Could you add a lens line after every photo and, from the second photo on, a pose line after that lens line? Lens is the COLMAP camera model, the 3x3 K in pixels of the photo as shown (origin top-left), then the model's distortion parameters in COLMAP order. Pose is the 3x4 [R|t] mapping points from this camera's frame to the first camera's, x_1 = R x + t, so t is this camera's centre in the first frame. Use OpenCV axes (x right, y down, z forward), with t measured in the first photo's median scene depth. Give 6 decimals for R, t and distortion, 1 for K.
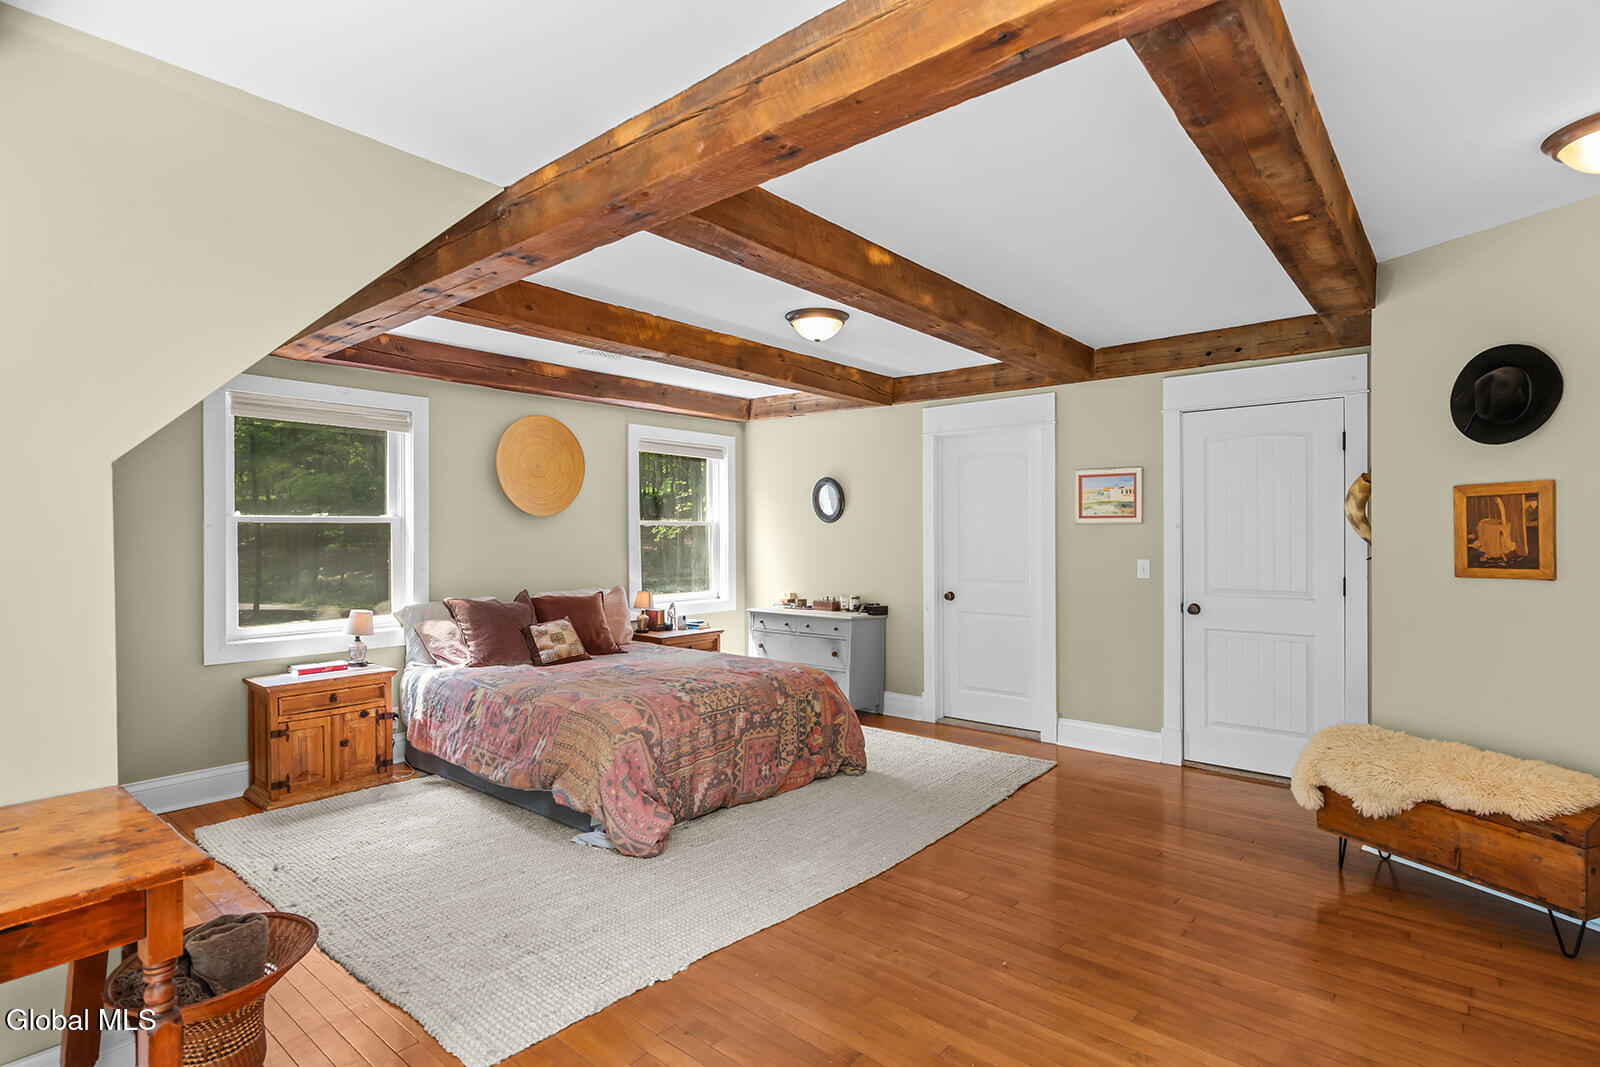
lens RADIAL K [[797.4, 0, 836.4], [0, 797.4, 533.6], [0, 0, 1]] dist [0.014495, 0.000536]
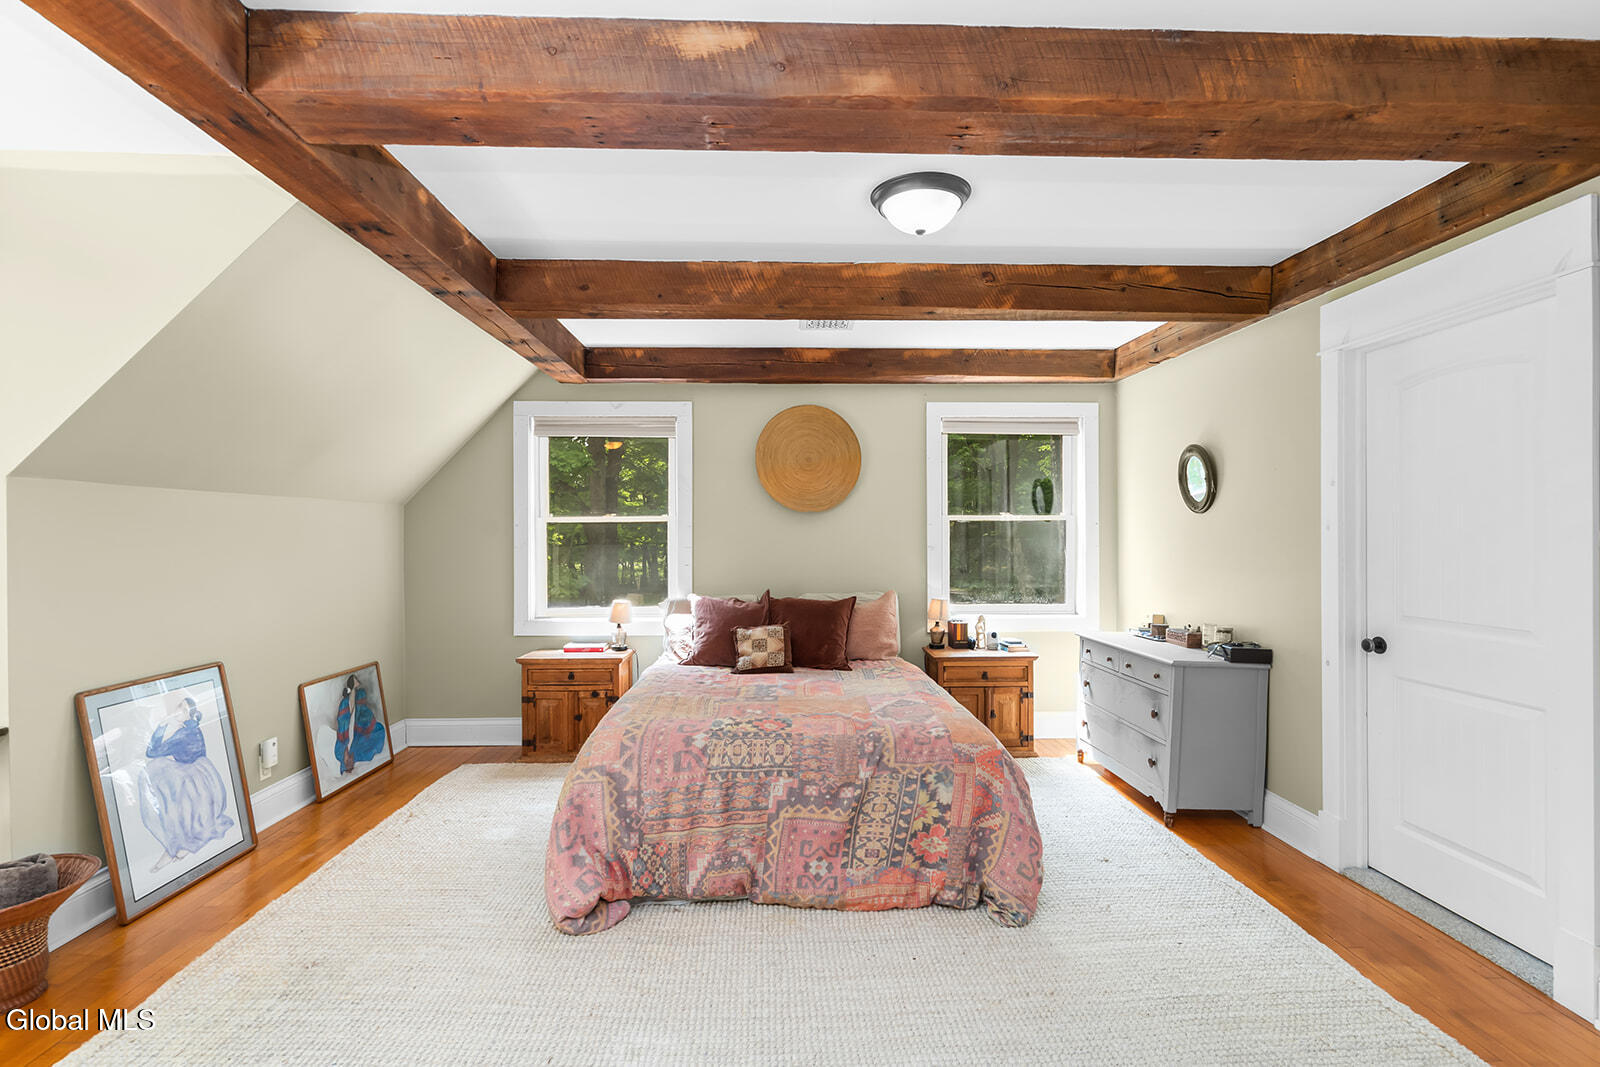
lens RADIAL K [[753.8, 0, 798.7], [0, 753.8, 536.0], [0, 0, 1]] dist [-0.005164, 0.002391]
pose [[0.654815, 0.001744, -0.755787, 0.363627], [0.002830, 0.999985, 0.004760, 0.001924], [0.755784, -0.005256, 0.654800, 0.507093]]
